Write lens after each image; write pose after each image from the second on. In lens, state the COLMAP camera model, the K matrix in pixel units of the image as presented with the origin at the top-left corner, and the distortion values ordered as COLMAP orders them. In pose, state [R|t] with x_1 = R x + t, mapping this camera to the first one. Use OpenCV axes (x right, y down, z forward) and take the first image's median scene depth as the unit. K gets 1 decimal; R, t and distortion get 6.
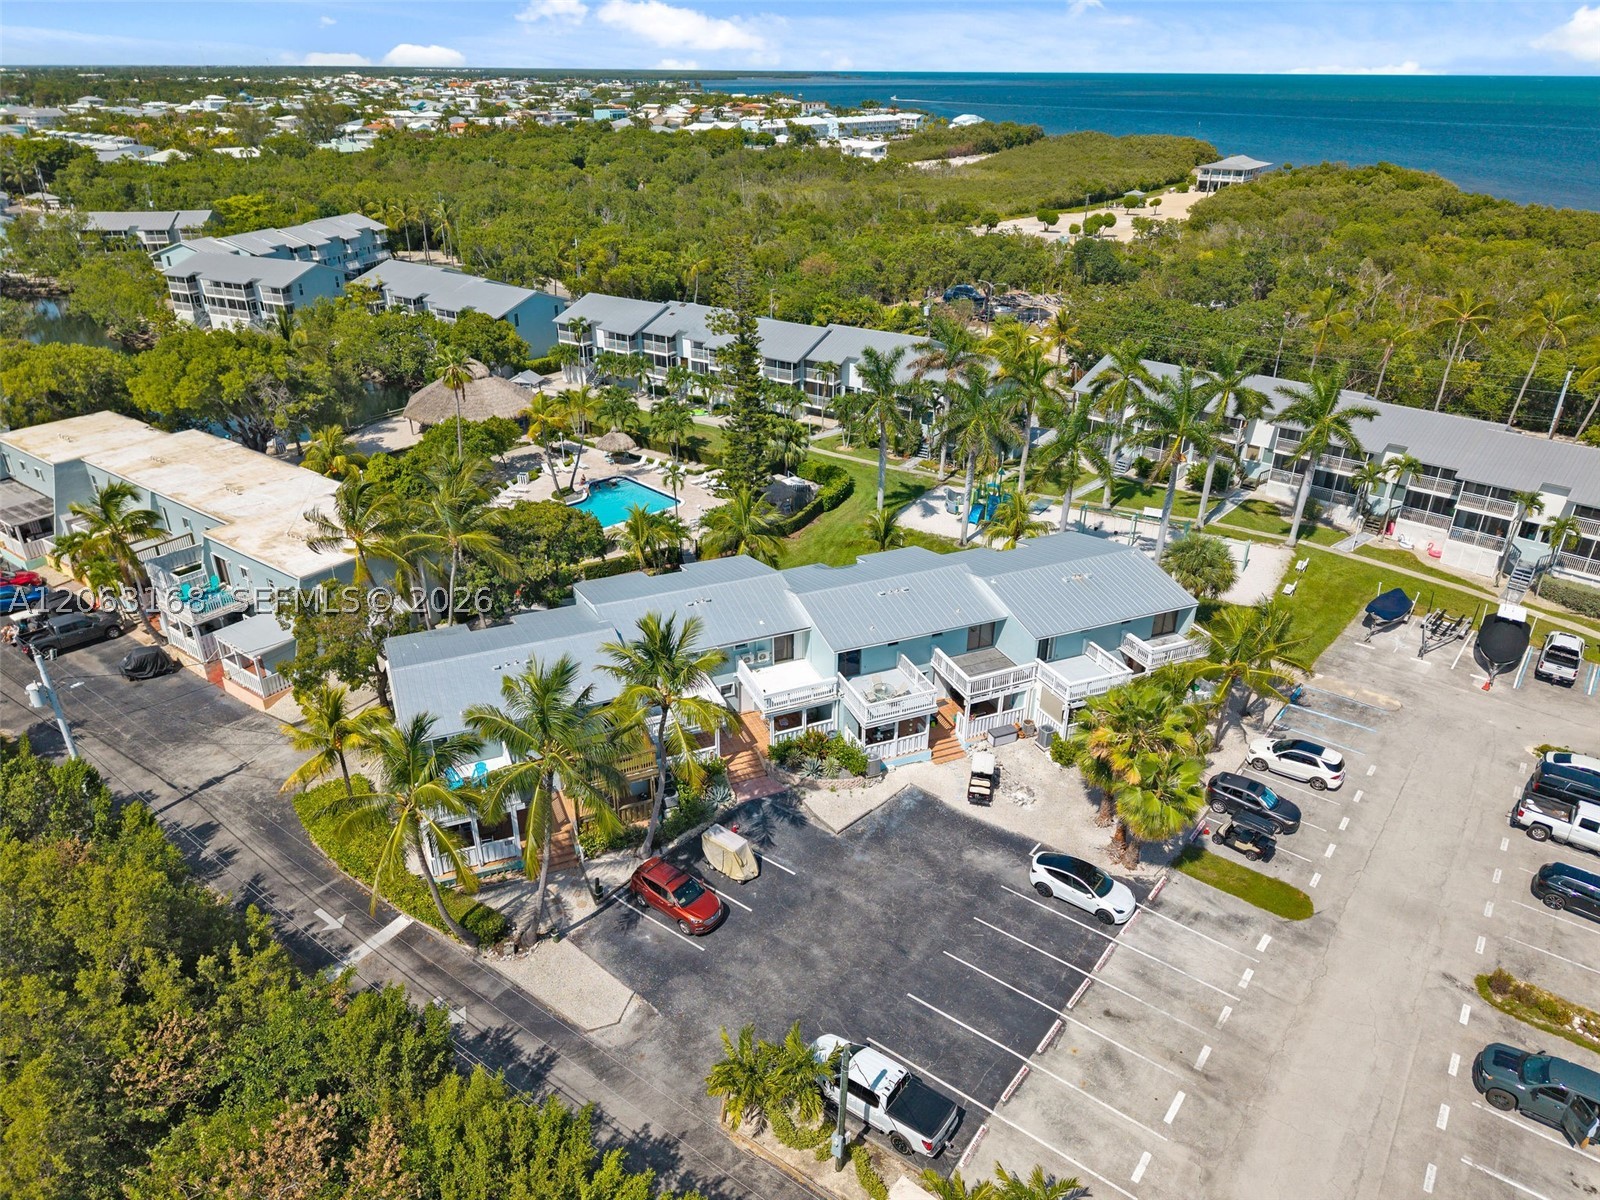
lens RADIAL K [[1103.0, 0, 800.0], [0, 1103.0, 600.0], [0, 0, 1]] dist [0.046330, -0.040223]
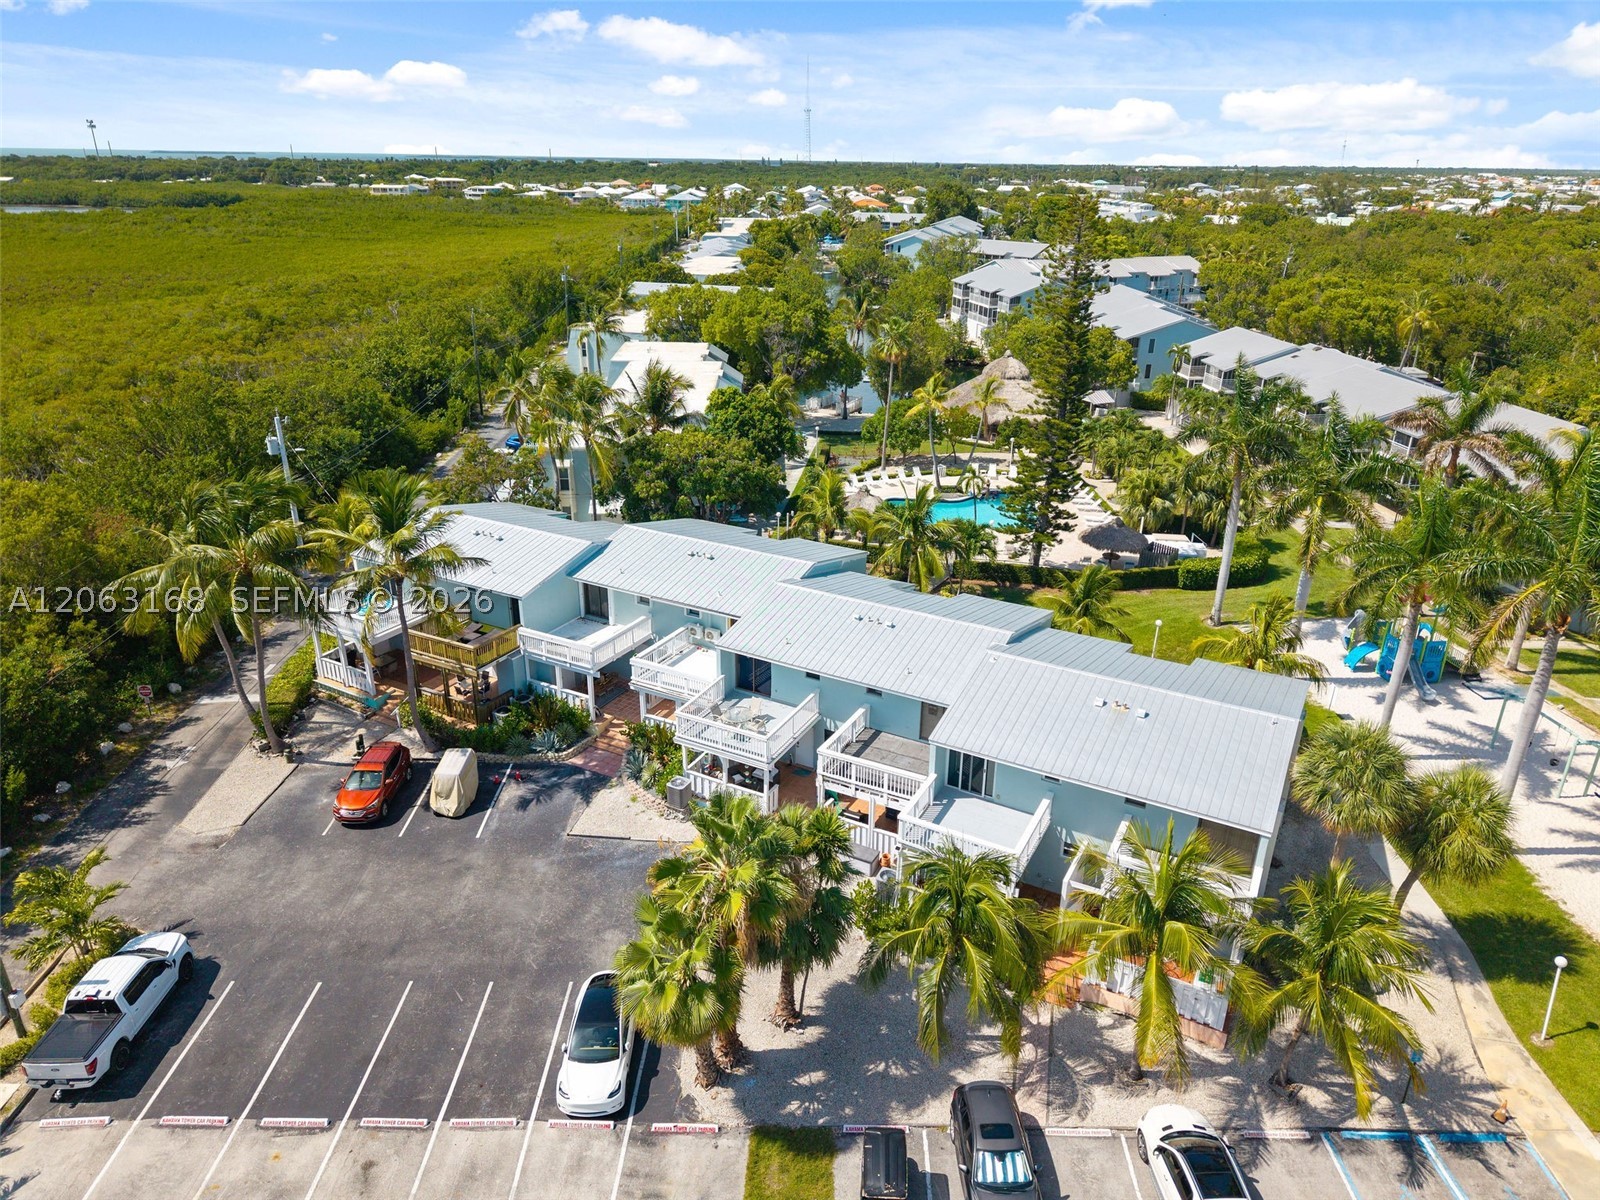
lens RADIAL K [[1103.0, 0, 800.0], [0, 1103.0, 600.0], [0, 0, 1]] dist [0.046330, -0.040223]
pose [[0.606864, 0.302777, -0.734876, 0.722120], [-0.363948, 0.927827, 0.081725, -0.077139], [0.706582, 0.217860, 0.673260, 0.584782]]
